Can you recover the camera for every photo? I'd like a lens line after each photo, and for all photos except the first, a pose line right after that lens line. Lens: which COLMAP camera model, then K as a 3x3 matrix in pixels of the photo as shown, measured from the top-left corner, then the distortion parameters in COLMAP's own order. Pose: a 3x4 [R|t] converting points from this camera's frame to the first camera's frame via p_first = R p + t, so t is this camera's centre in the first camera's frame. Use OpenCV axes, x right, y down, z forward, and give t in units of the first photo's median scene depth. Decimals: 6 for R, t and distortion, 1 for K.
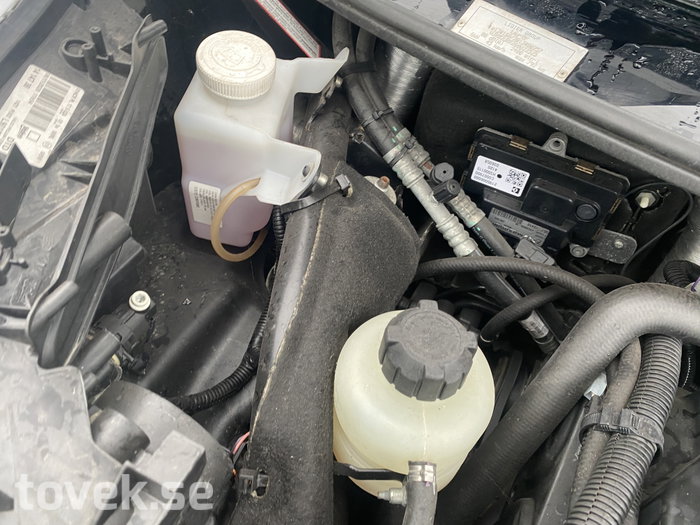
lens RADIAL K [[536.6, 0, 346.6], [0, 536.6, 250.6], [0, 0, 1]] dist [0.004573, -0.009205]
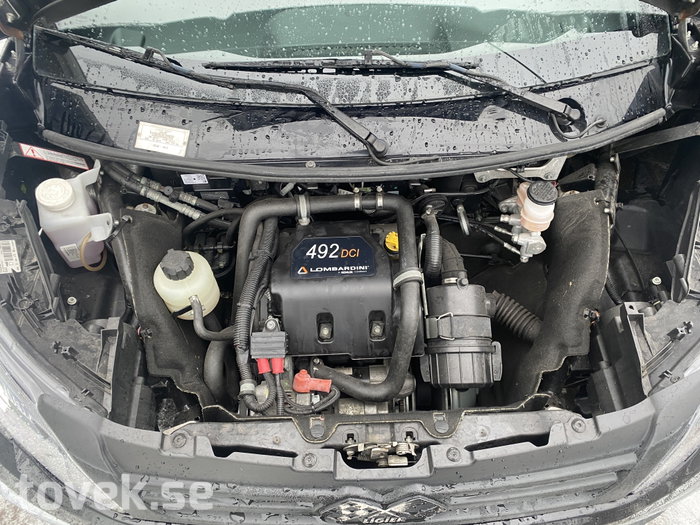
lens RADIAL K [[536.6, 0, 346.6], [0, 536.6, 250.6], [0, 0, 1]] dist [0.004573, -0.009205]
pose [[0.862101, -0.463553, 0.204697, 0.270746], [0.430625, 0.883105, 0.186246, -0.023857], [-0.267104, -0.072415, 0.960943, -1.478524]]
